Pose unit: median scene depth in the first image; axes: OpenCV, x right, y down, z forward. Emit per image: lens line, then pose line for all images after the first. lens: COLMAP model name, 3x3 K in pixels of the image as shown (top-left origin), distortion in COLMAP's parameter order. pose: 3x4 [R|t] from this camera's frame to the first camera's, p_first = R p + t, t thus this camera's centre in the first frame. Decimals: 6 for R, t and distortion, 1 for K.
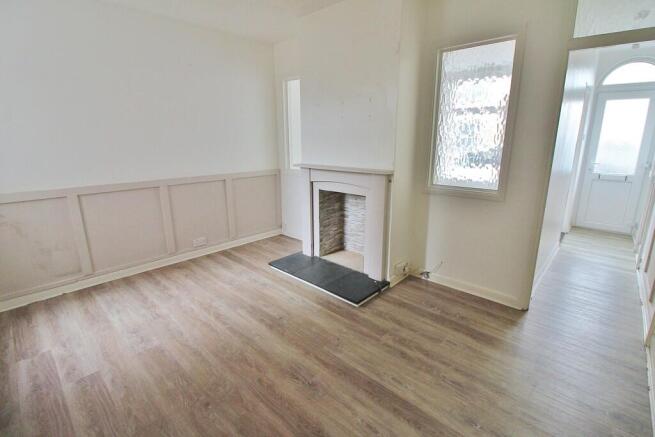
lens RADIAL K [[307.9, 0, 328.8], [0, 307.9, 215.3], [0, 0, 1]] dist [-0.004684, -0.002357]
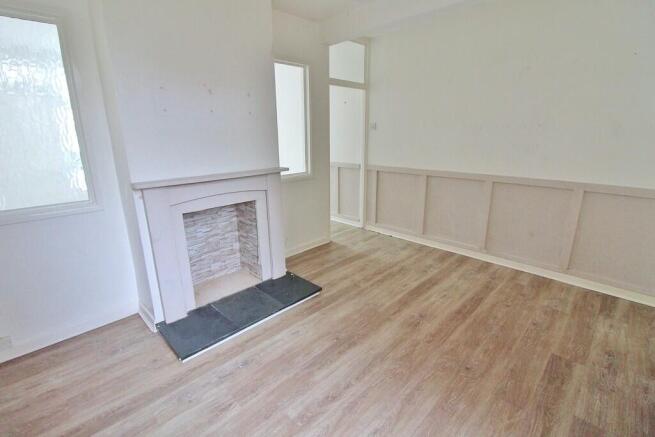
lens RADIAL K [[307.9, 0, 328.3], [0, 307.9, 217.2], [0, 0, 1]] dist [-0.004684, -0.002357]
pose [[0.023345, -0.264299, 0.964158, -0.978258], [0.253199, 0.934540, 0.250049, -0.238502], [-0.967133, 0.238286, 0.088737, 0.905950]]
